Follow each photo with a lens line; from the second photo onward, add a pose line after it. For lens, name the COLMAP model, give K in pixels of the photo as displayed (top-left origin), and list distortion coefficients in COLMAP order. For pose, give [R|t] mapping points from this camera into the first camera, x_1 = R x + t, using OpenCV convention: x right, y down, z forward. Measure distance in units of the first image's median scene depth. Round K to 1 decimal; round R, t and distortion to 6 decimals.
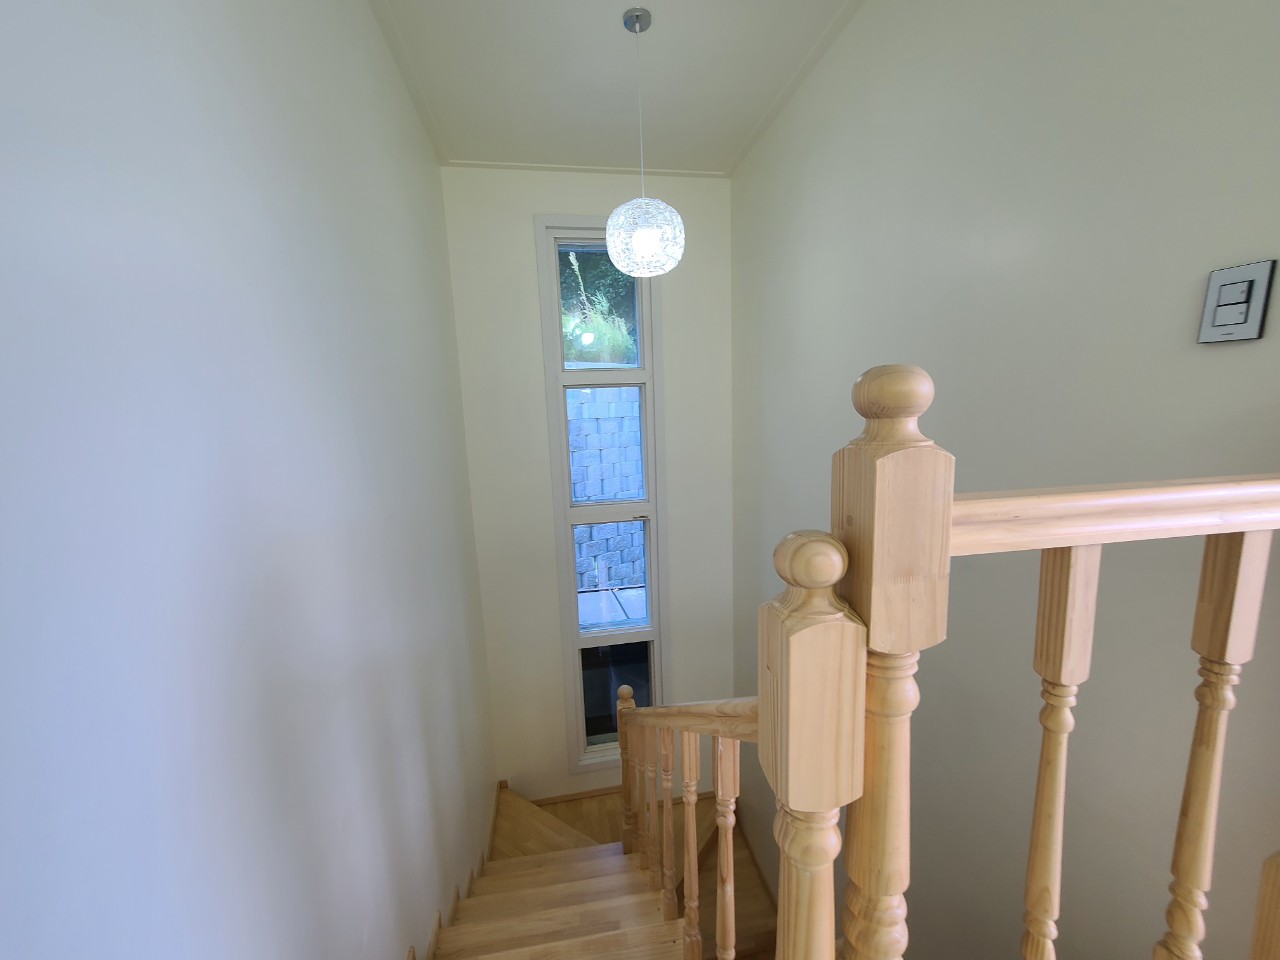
lens RADIAL K [[526.7, 0, 645.8], [0, 526.7, 495.4], [0, 0, 1]] dist [-0.001350, 0.000104]
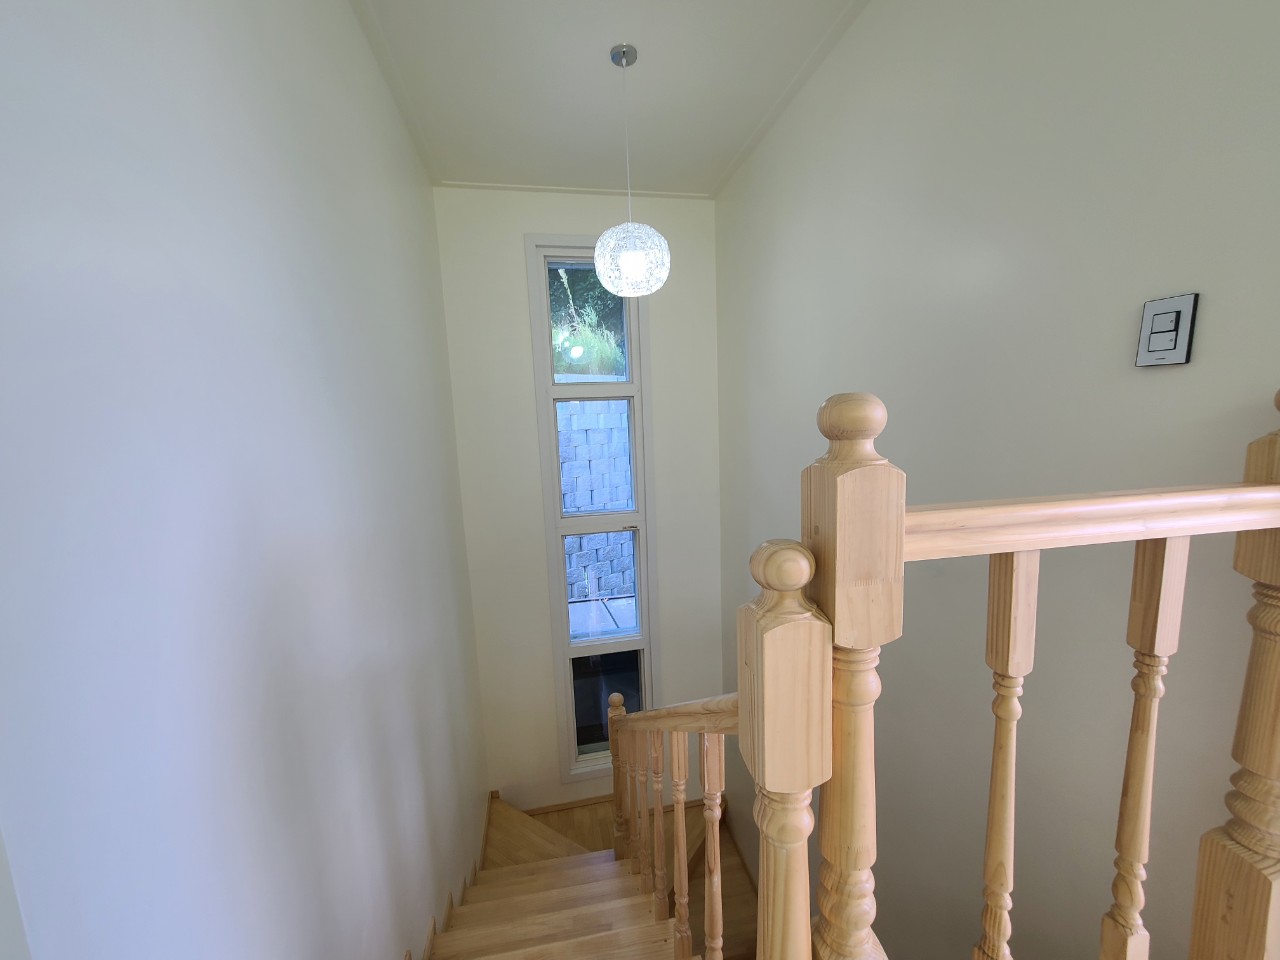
lens RADIAL K [[526.7, 0, 645.8], [0, 526.7, 495.4], [0, 0, 1]] dist [-0.001350, 0.000104]
pose [[0.999770, -0.006202, 0.020542, -0.000010], [0.006588, 0.999803, -0.018748, -0.001560], [-0.020422, 0.018879, 0.999613, -0.022384]]
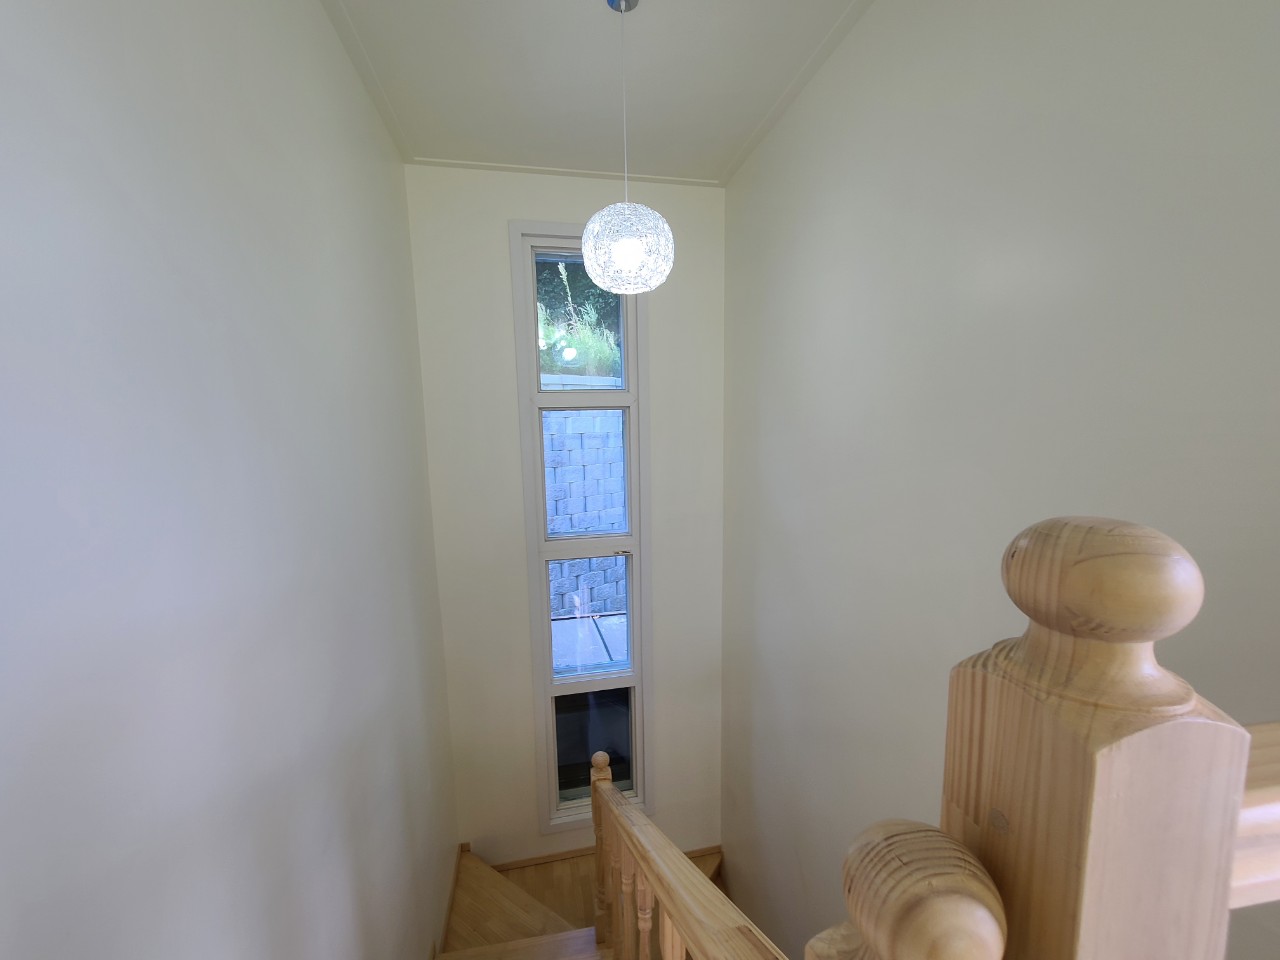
lens RADIAL K [[526.7, 0, 645.8], [0, 526.7, 495.4], [0, 0, 1]] dist [-0.001350, 0.000104]
pose [[0.999553, 0.014998, 0.025860, 0.006425], [-0.014540, 0.999736, -0.017804, -0.046817], [-0.026120, 0.017420, 0.999507, 0.094905]]
